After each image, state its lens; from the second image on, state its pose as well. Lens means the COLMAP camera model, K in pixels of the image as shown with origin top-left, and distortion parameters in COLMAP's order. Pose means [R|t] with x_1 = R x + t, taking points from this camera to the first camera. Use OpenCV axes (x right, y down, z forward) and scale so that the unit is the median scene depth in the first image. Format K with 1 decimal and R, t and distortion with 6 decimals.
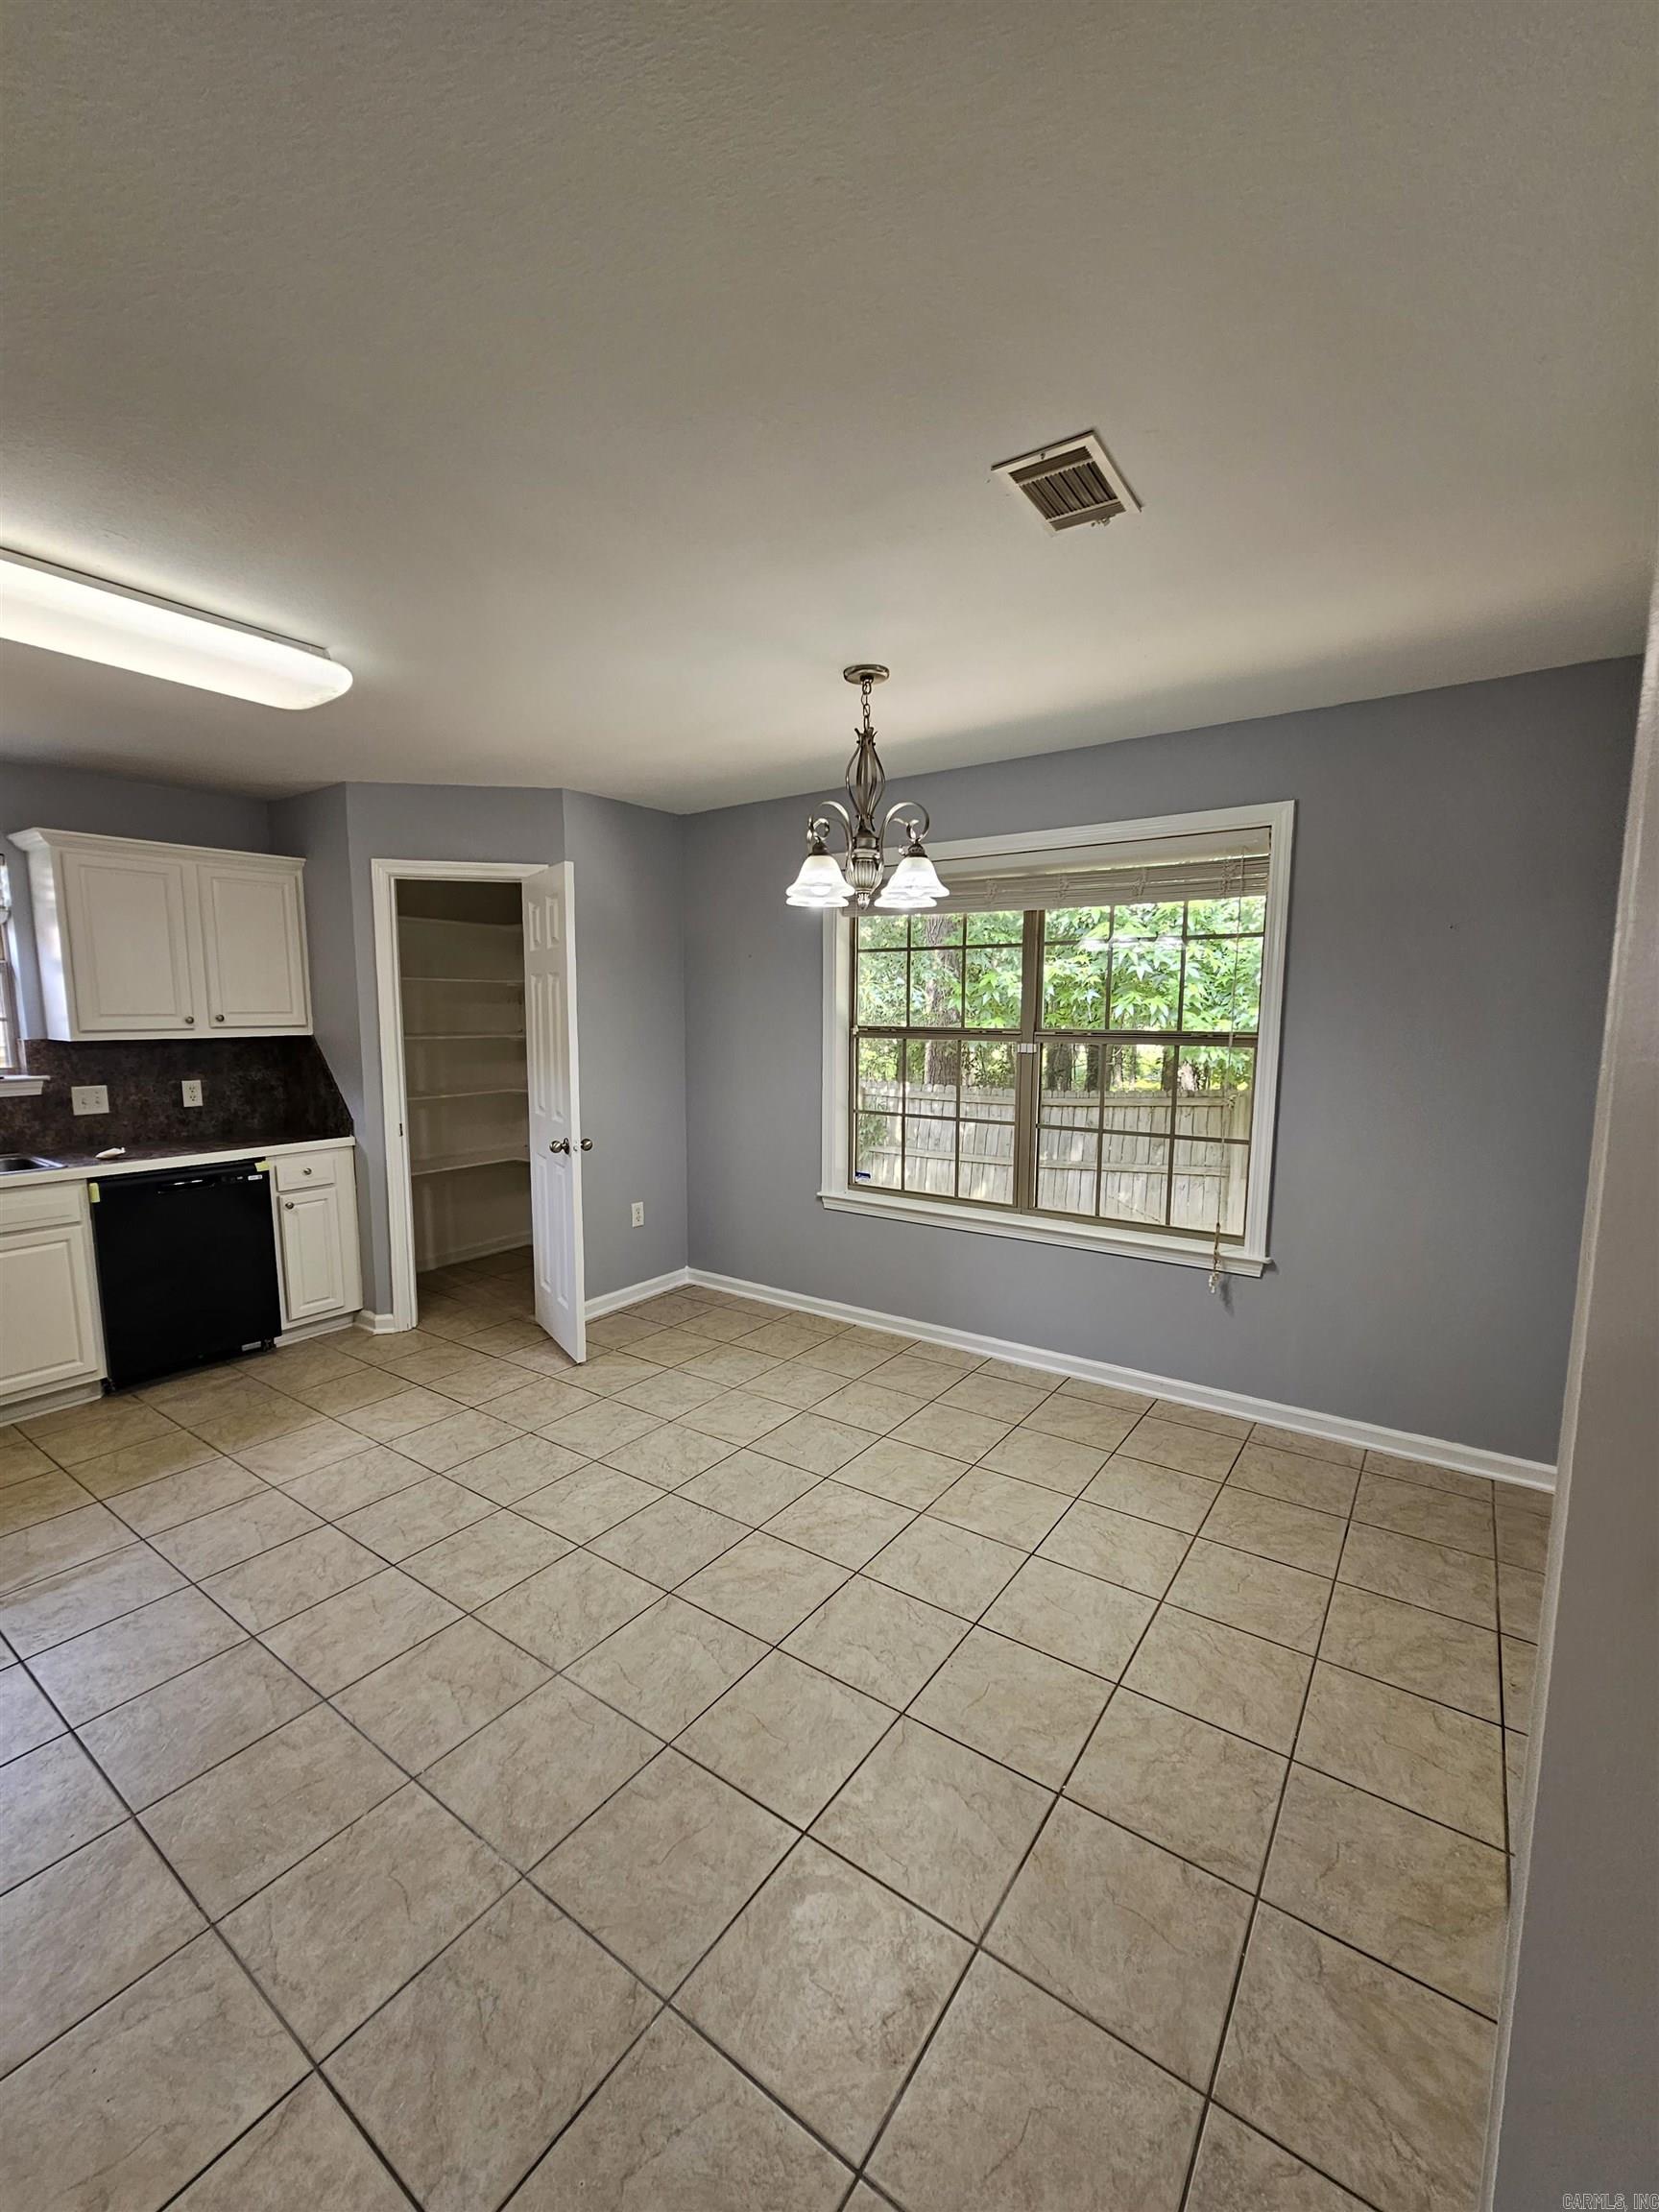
lens RADIAL K [[905.0, 0, 836.7], [0, 905.0, 1111.3], [0, 0, 1]] dist [-0.005515, 0.001517]
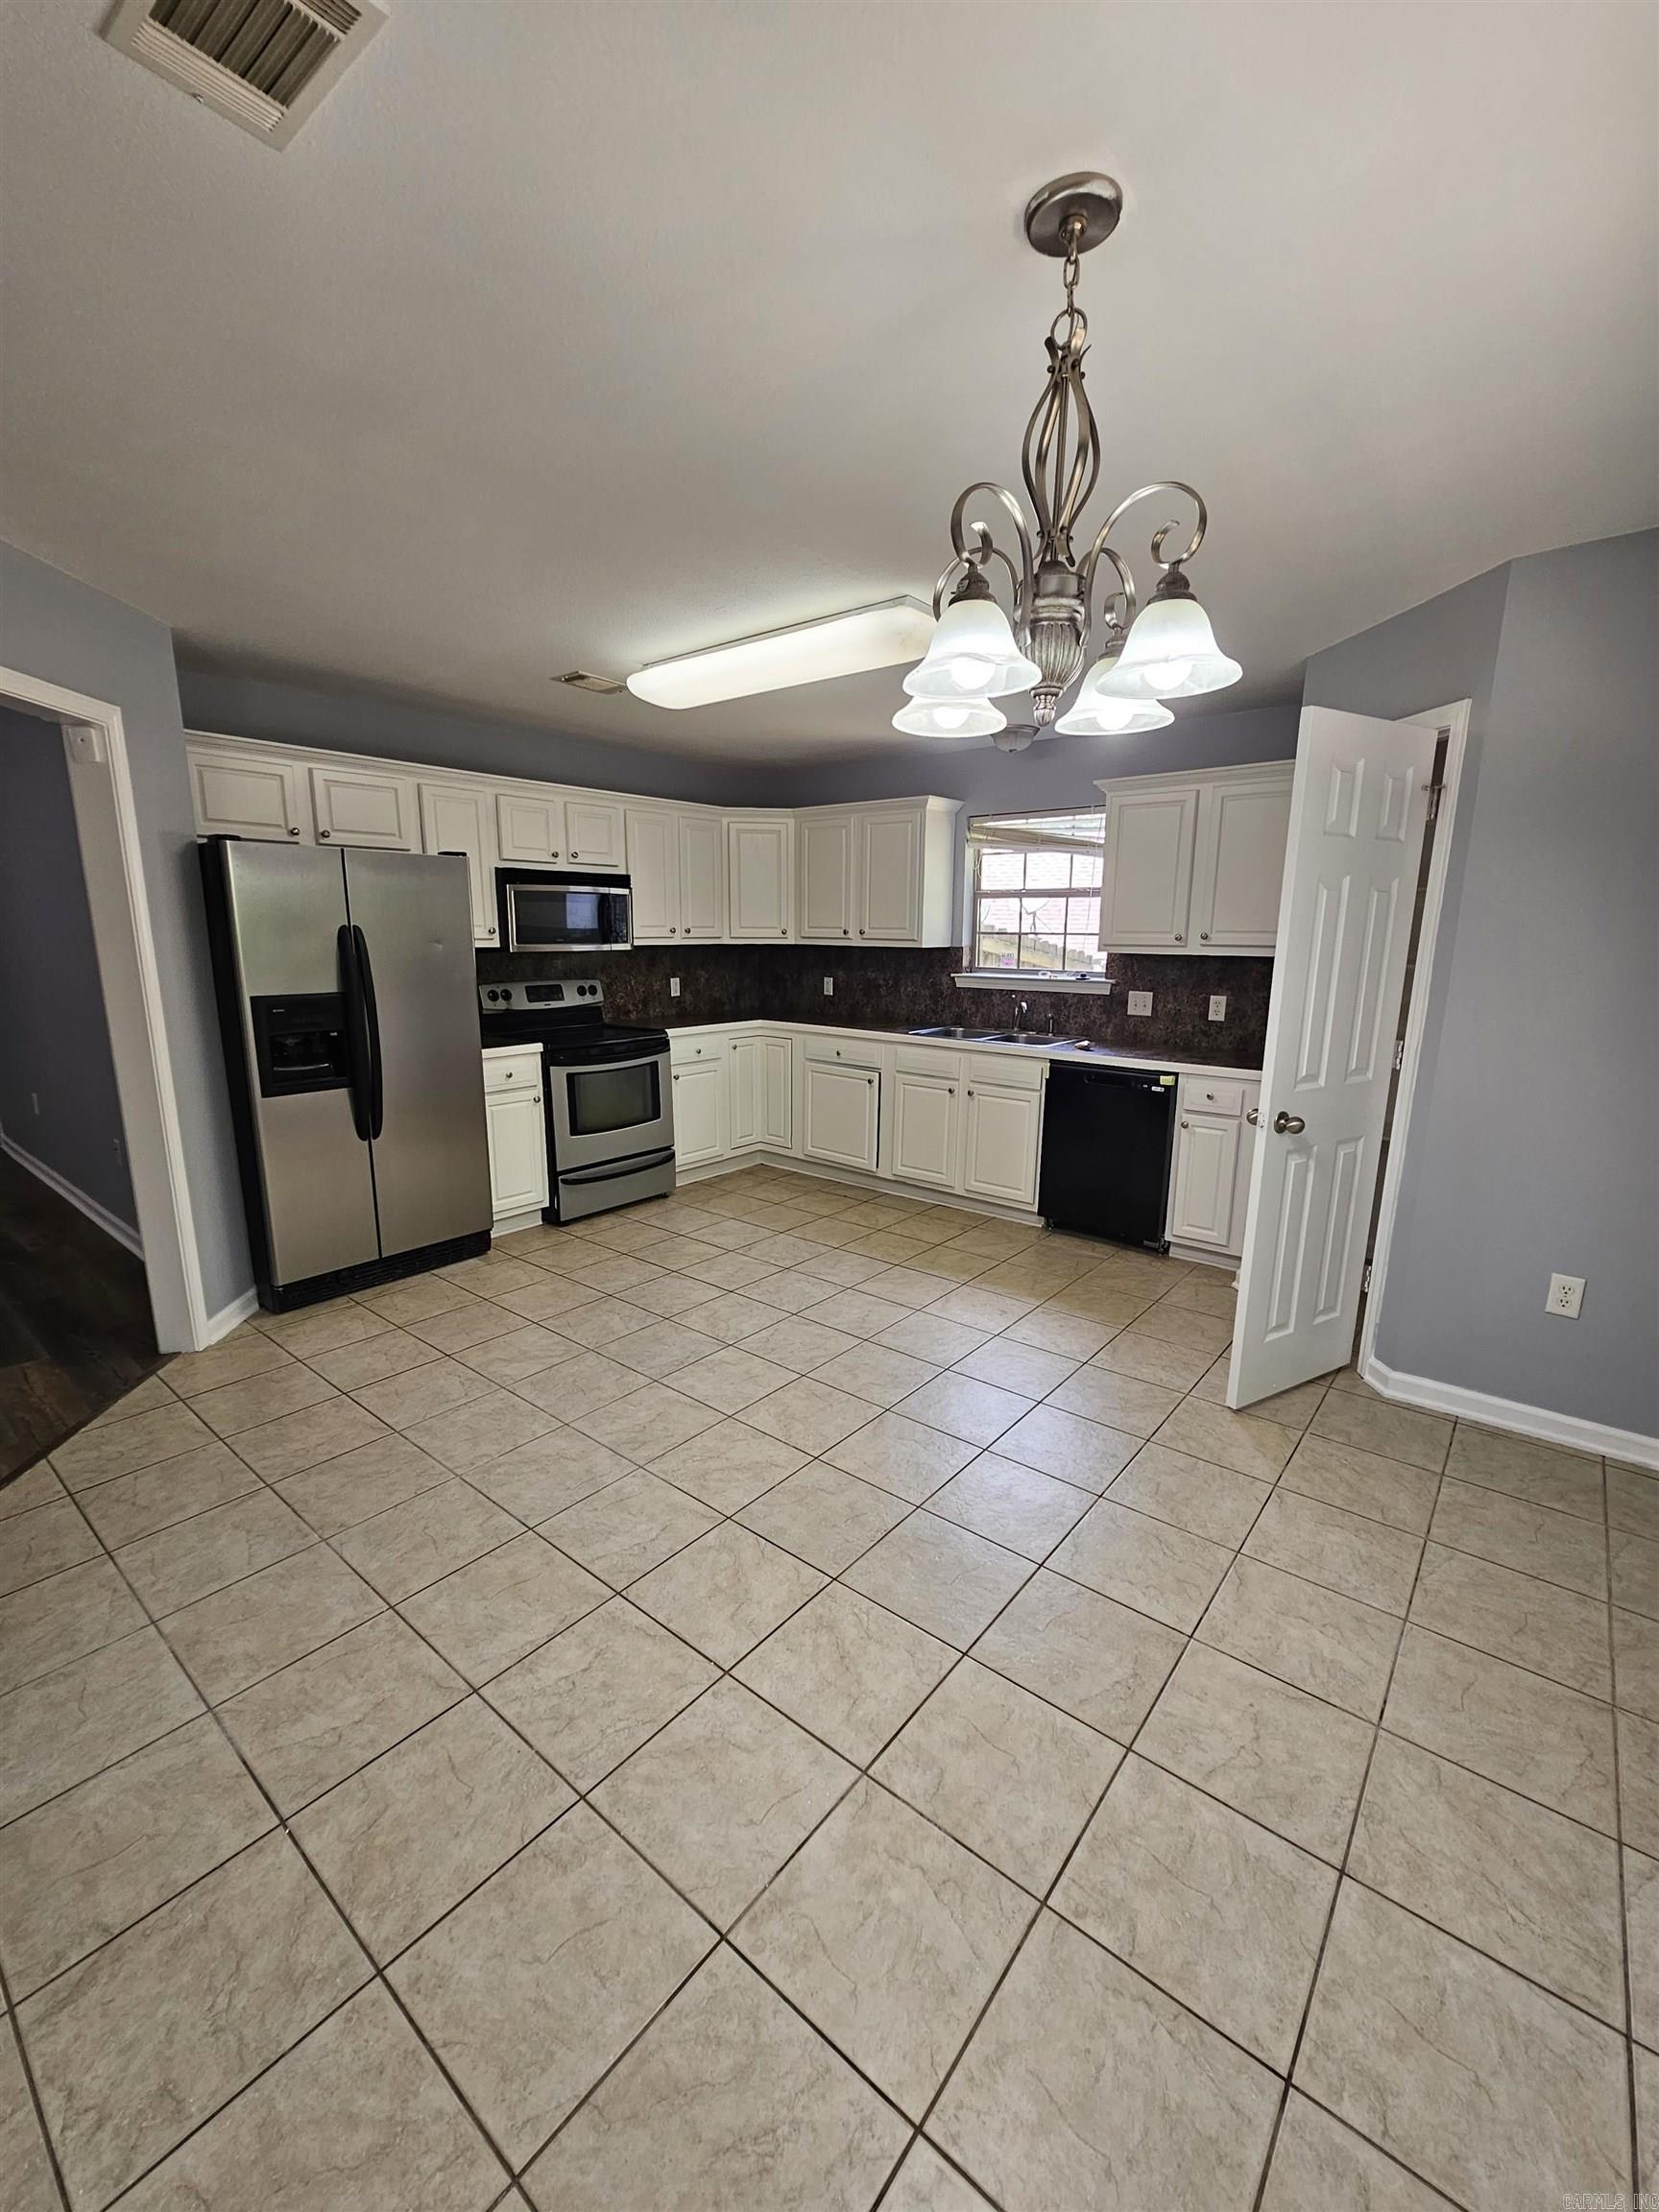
lens RADIAL K [[905.0, 0, 822.7], [0, 905.0, 1106.8], [0, 0, 1]] dist [-0.005515, 0.001517]
pose [[-0.074528, 0.196195, -0.977728, 0.512238], [-0.121618, 0.971348, 0.204185, -0.090603], [0.989775, 0.134127, -0.048532, 0.809403]]
